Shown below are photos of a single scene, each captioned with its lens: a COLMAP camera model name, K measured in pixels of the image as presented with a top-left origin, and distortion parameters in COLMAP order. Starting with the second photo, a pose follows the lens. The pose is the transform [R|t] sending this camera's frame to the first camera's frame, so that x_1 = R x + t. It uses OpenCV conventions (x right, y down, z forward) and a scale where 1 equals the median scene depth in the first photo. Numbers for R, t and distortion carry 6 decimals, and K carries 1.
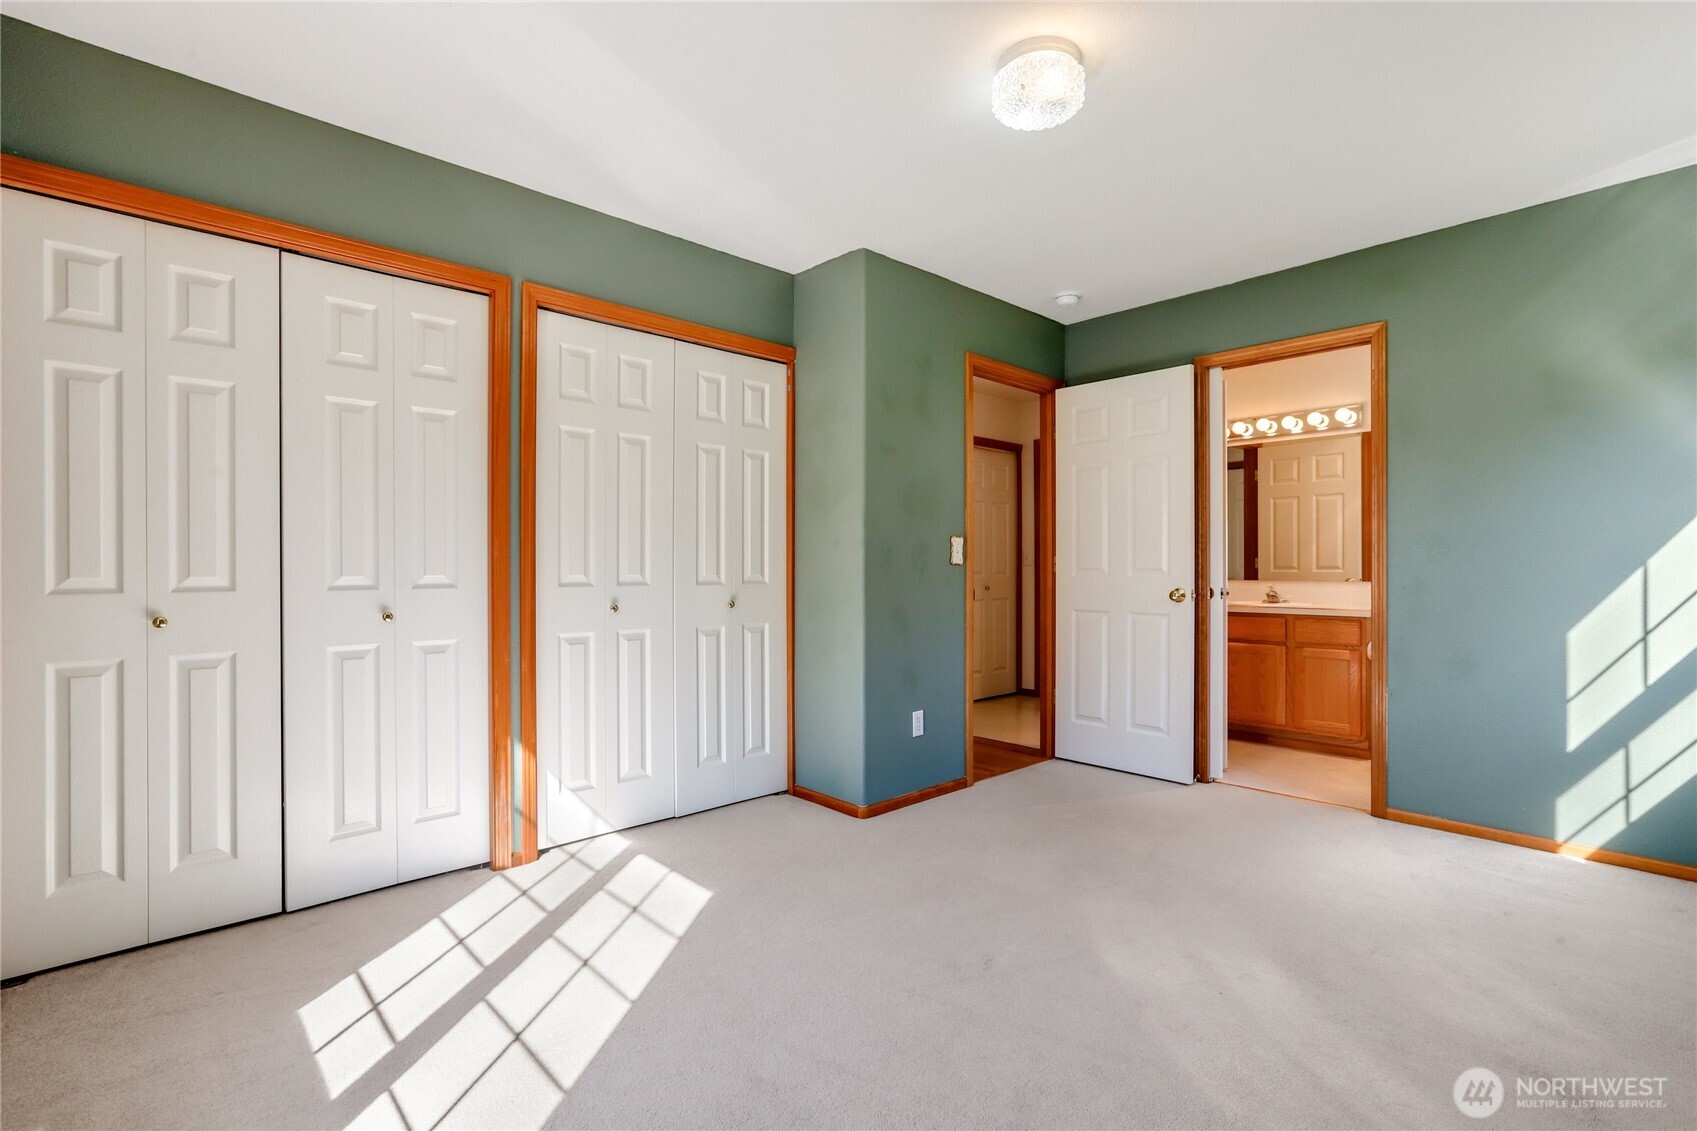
lens RADIAL K [[791.9, 0, 856.1], [0, 791.9, 566.6], [0, 0, 1]] dist [0.002056, 0.000883]
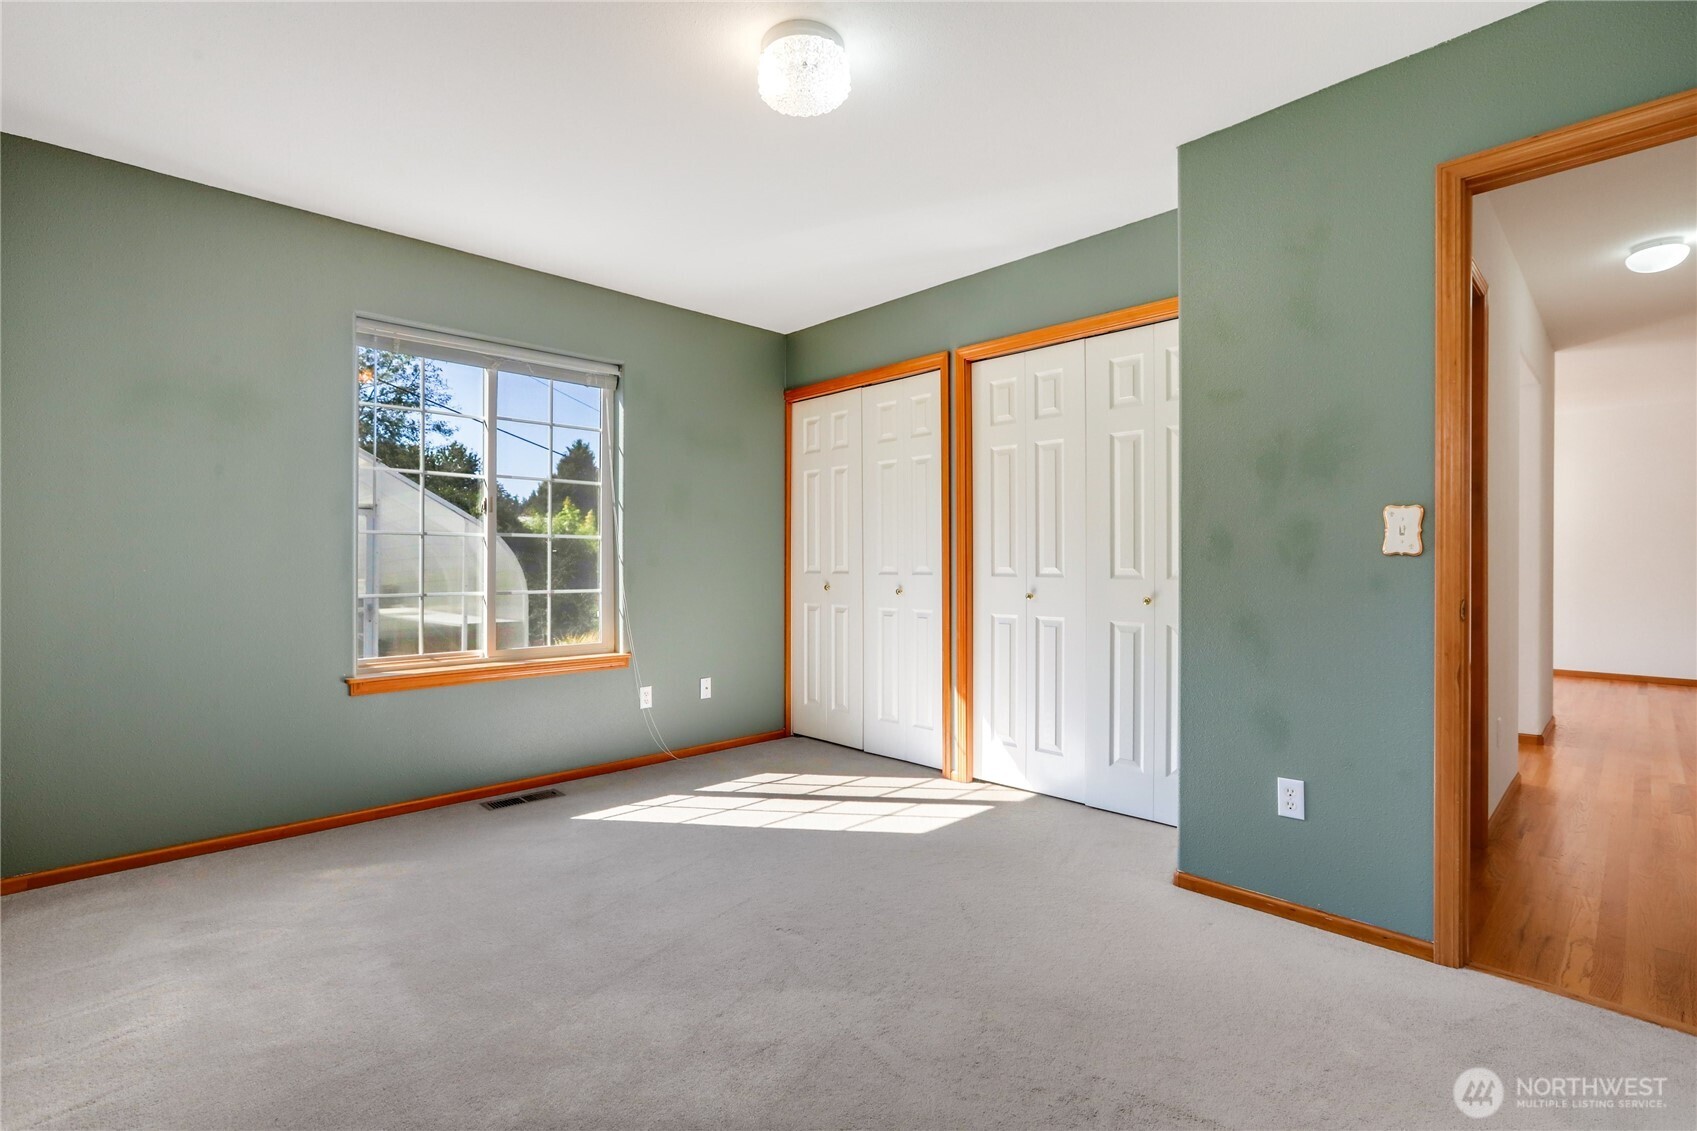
lens RADIAL K [[791.9, 0, 849.8], [0, 791.9, 561.6], [0, 0, 1]] dist [0.002056, 0.000883]
pose [[0.021047, 0.001697, -0.999777, 0.877912], [0.001089, 0.999998, 0.001721, -0.000338], [0.999778, -0.001125, 0.021045, 0.752009]]
